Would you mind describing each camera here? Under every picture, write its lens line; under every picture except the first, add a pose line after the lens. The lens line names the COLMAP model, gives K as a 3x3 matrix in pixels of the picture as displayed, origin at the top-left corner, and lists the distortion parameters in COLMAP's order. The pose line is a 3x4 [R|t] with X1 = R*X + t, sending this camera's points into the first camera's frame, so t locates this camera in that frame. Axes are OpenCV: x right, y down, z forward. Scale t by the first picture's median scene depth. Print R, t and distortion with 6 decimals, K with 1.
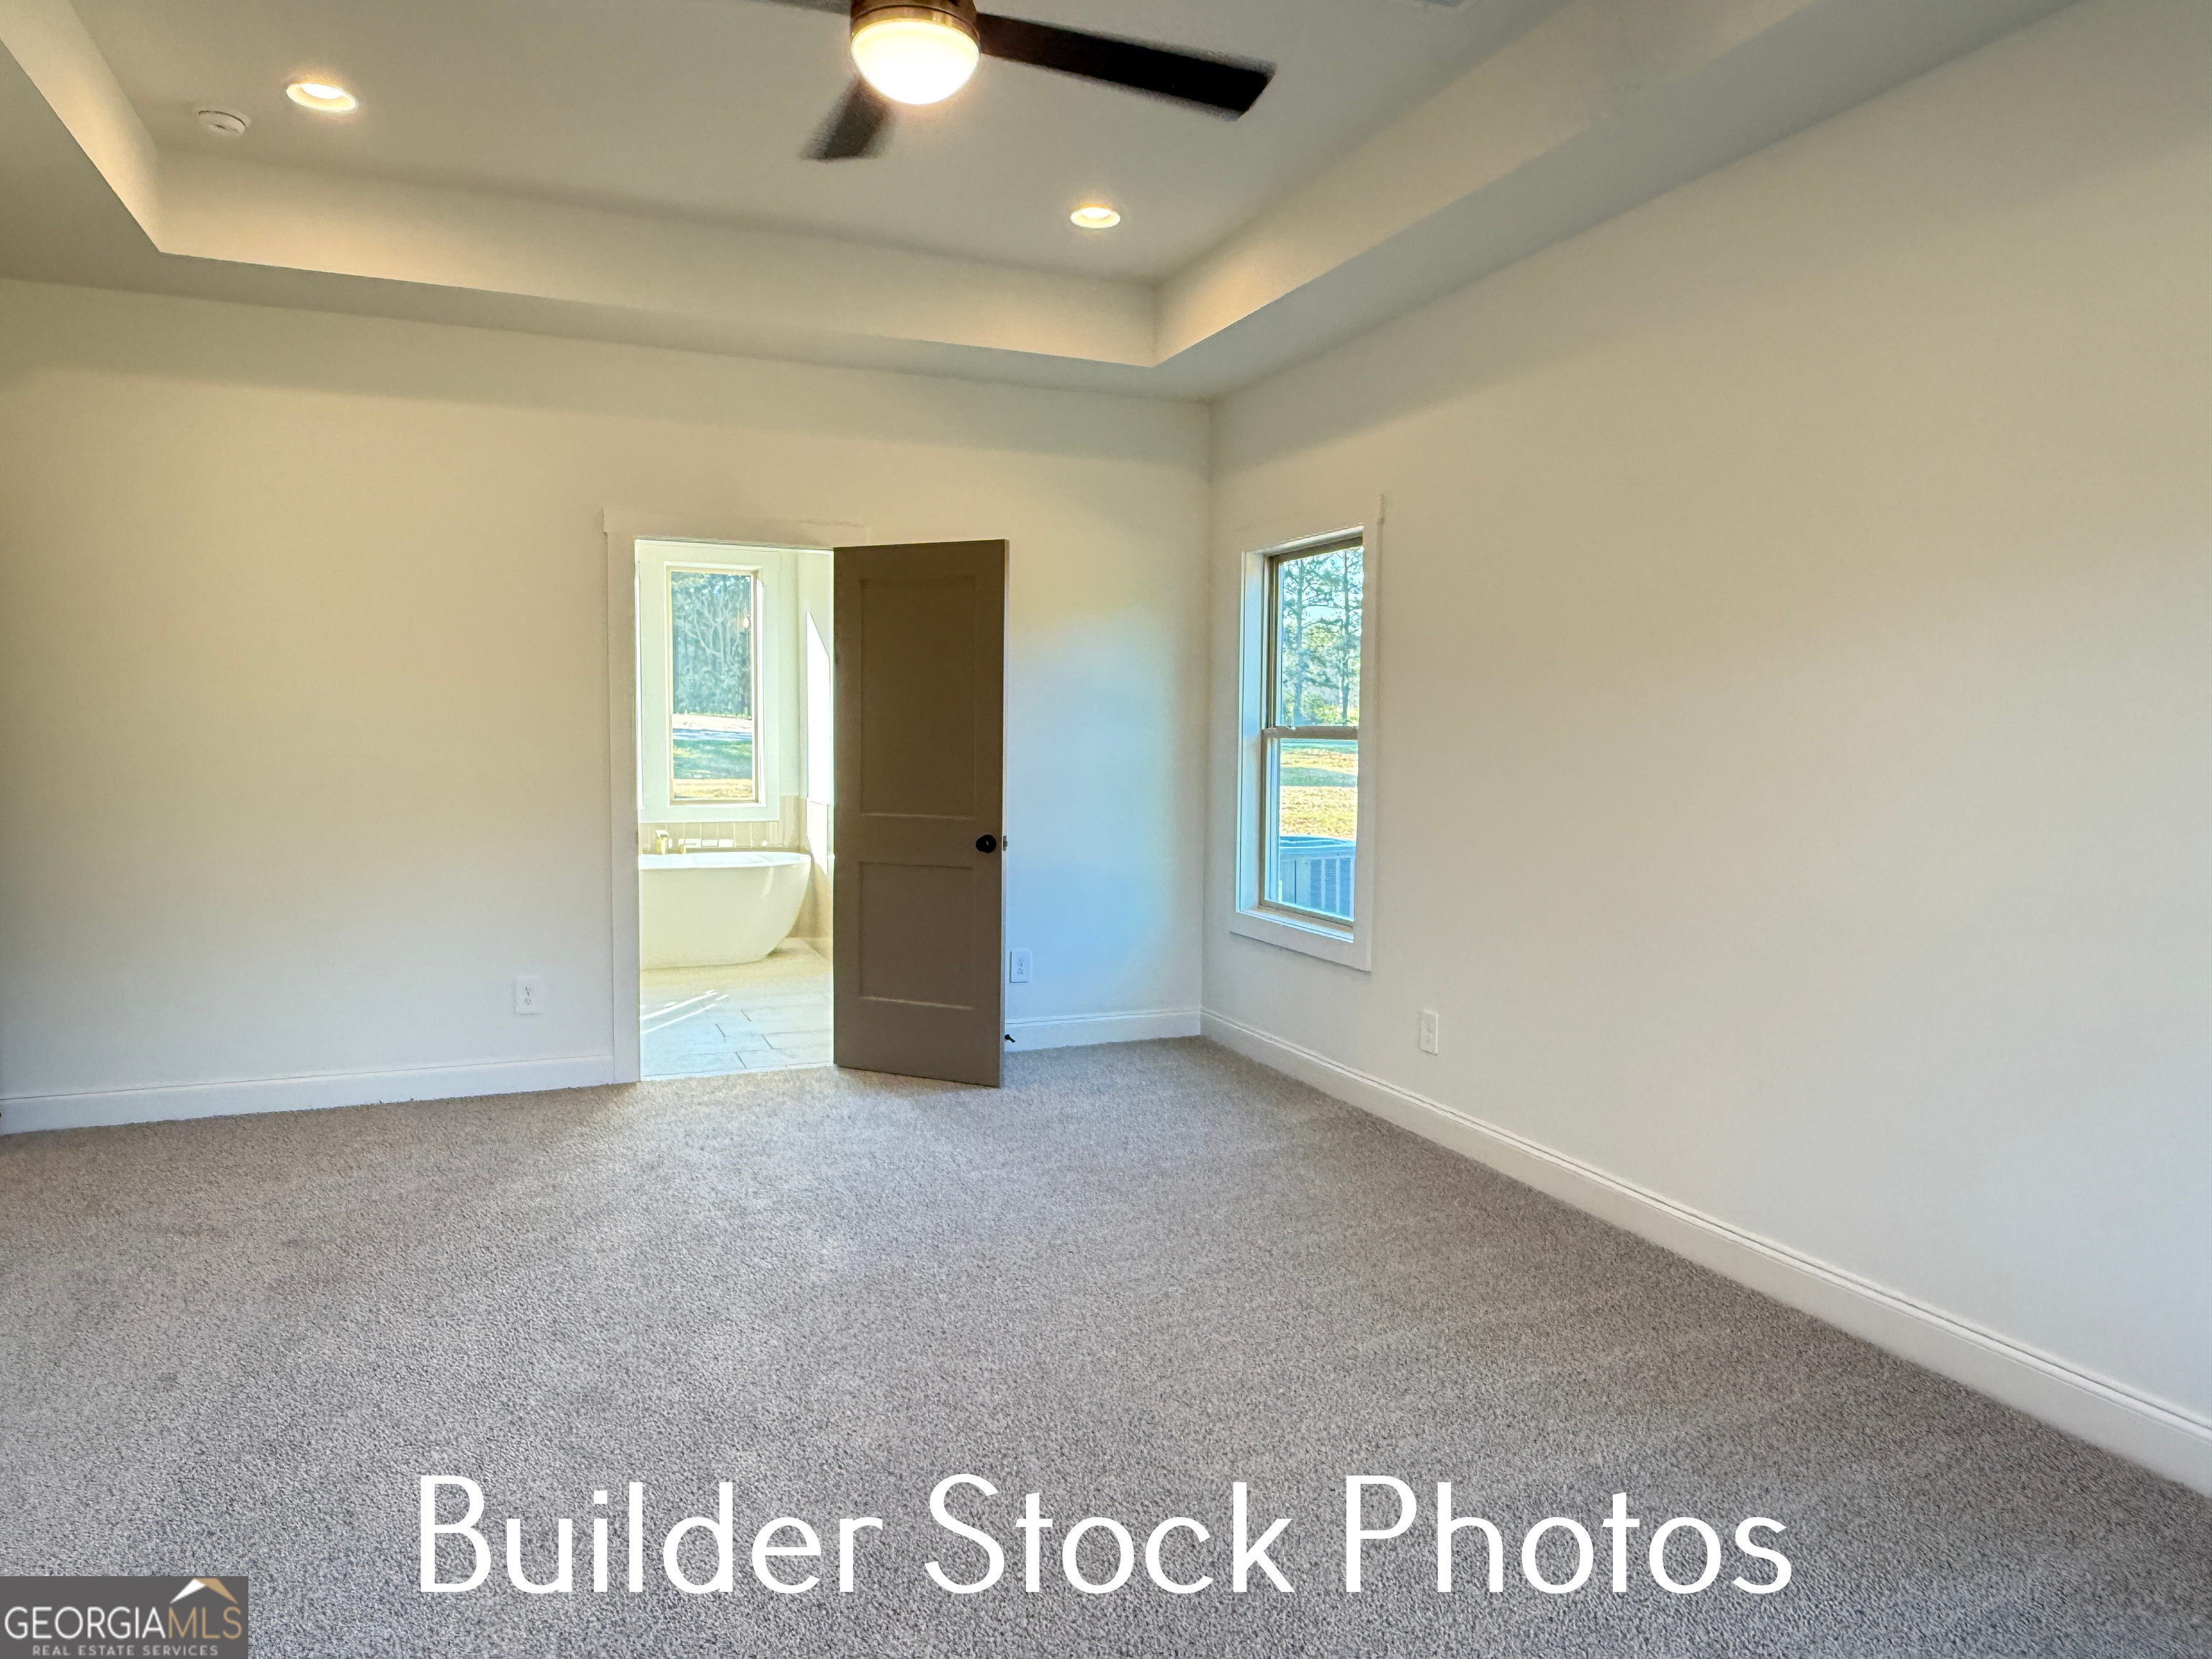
lens RADIAL K [[1429.3, 0, 1116.0], [0, 1429.3, 833.9], [0, 0, 1]] dist [0.000556, 0.003323]
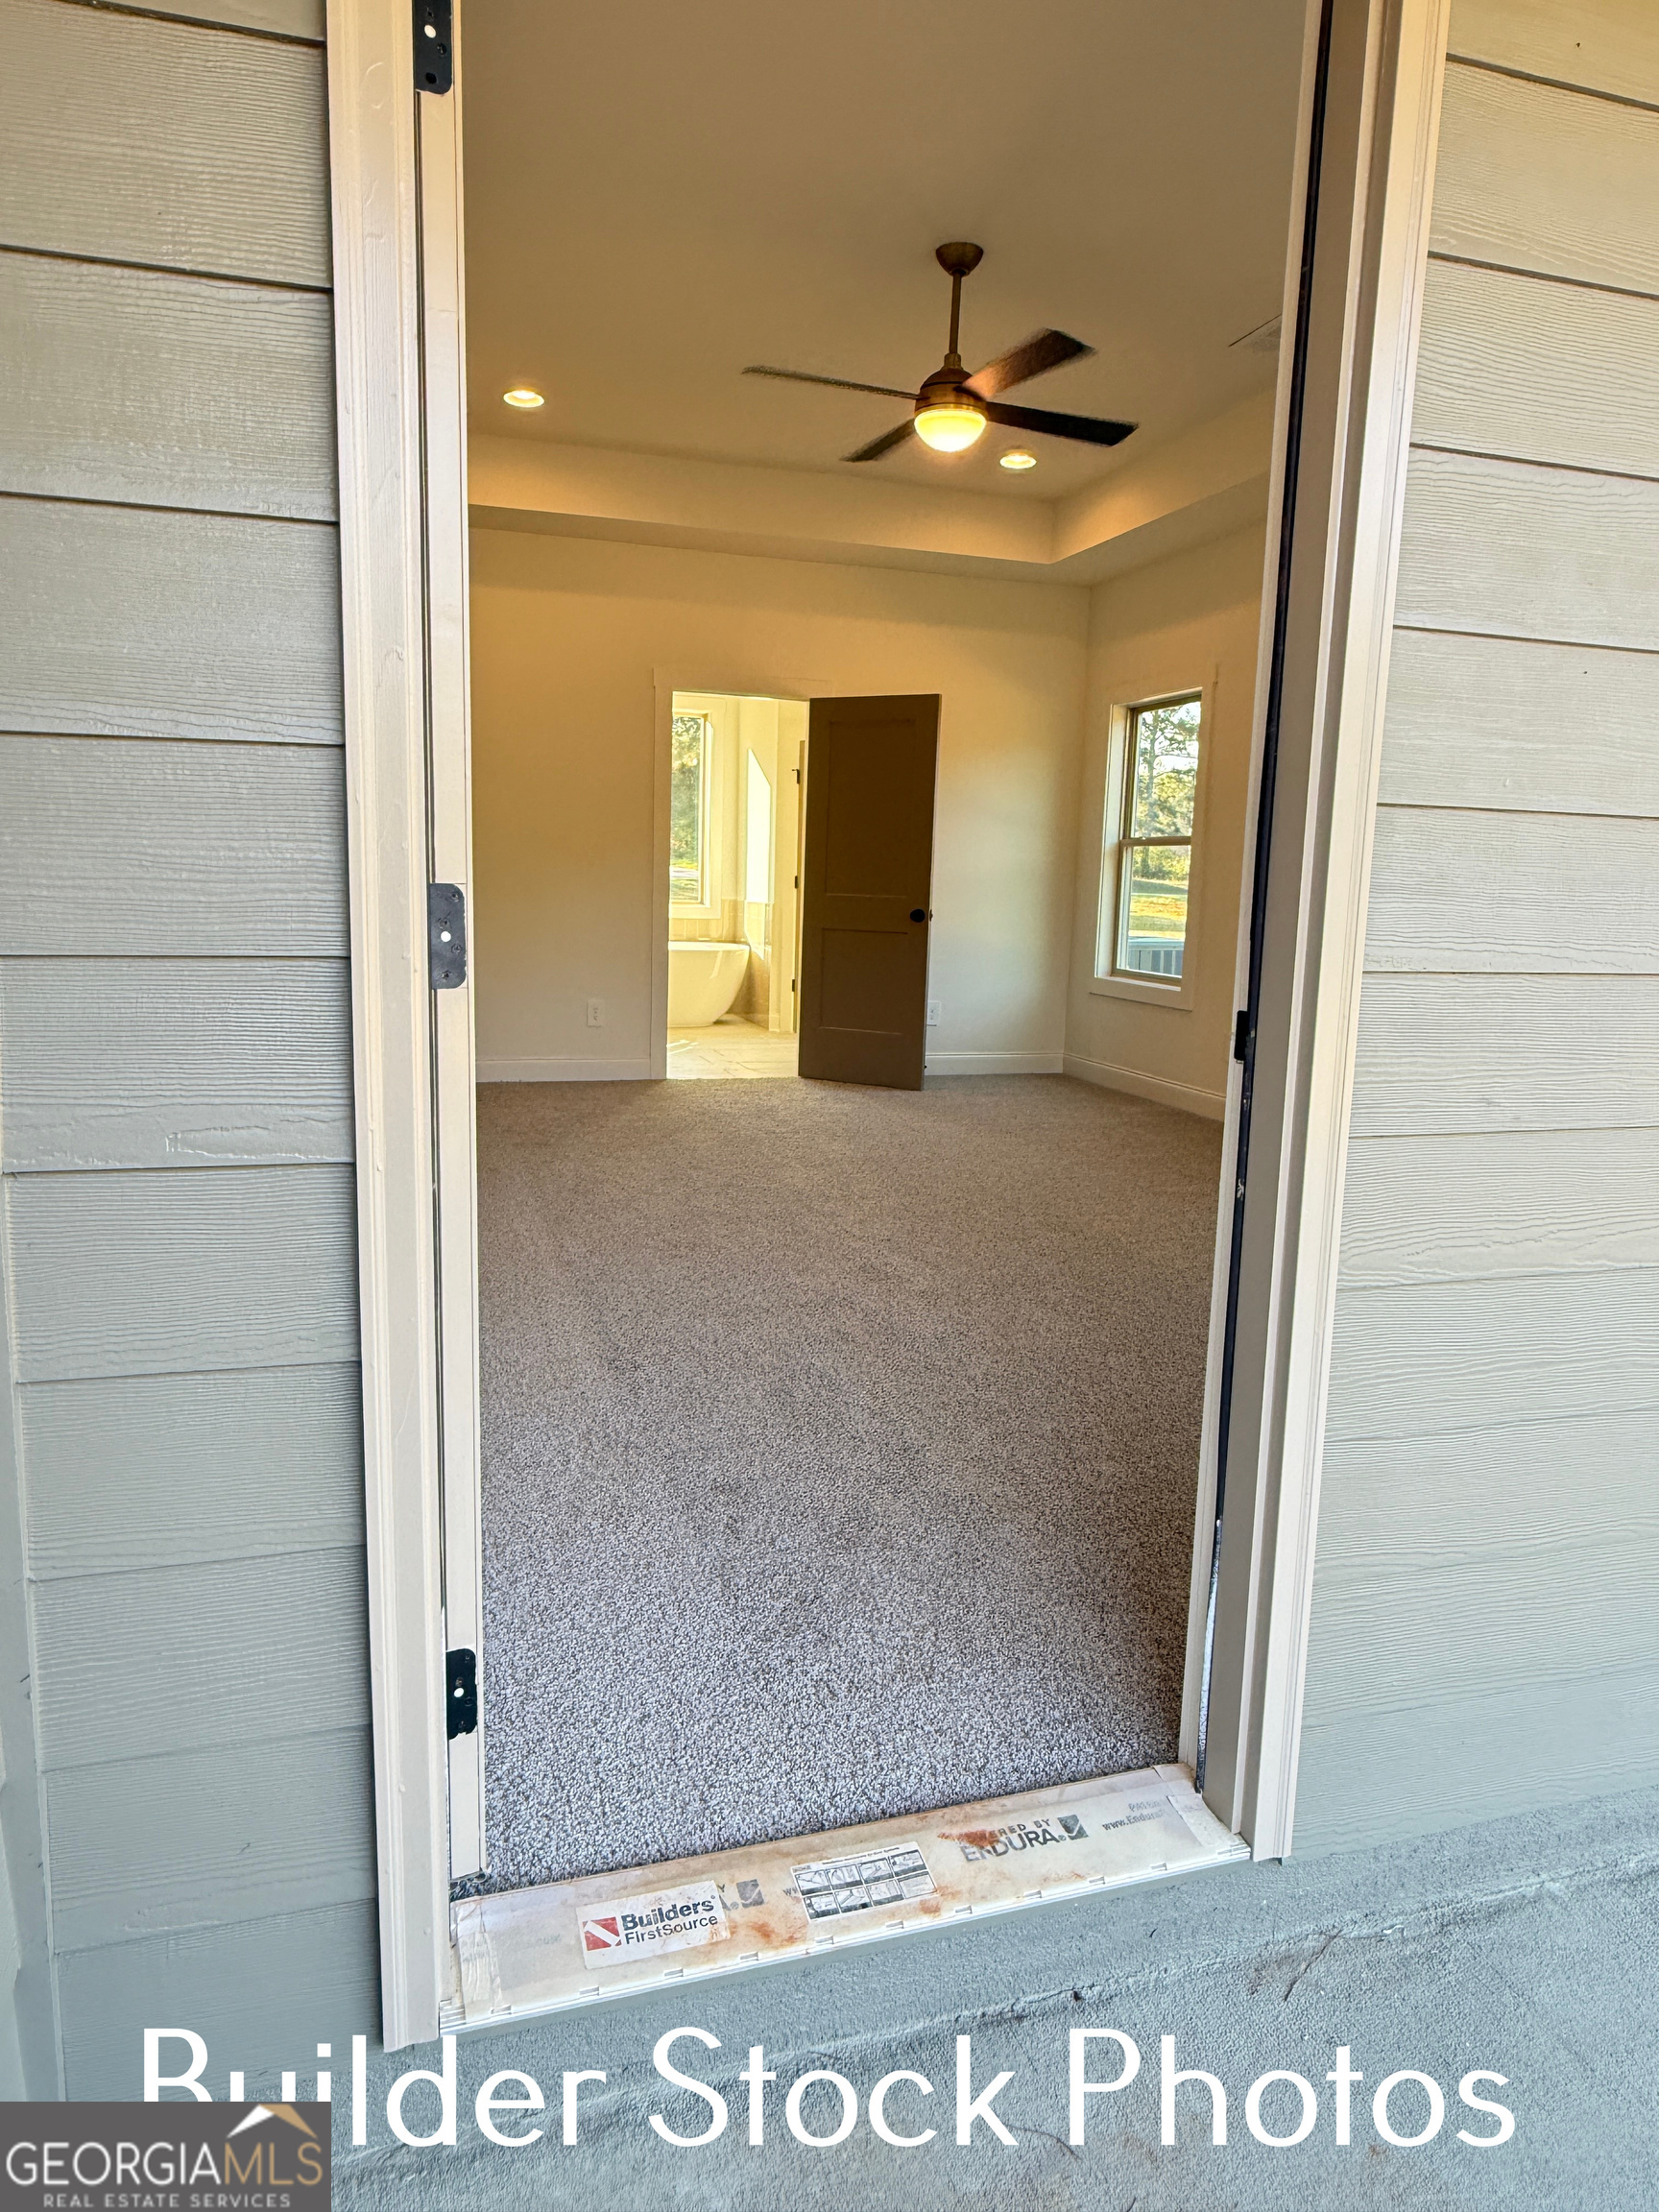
lens RADIAL K [[1432.5, 0, 829.5], [0, 1432.5, 1106.0], [0, 0, 1]] dist [-0.004368, 0.000467]
pose [[0.995912, 0.036015, -0.082836, -0.044901], [-0.028919, 0.995934, 0.085324, 0.062180], [0.085572, -0.082579, 0.992904, -0.345455]]
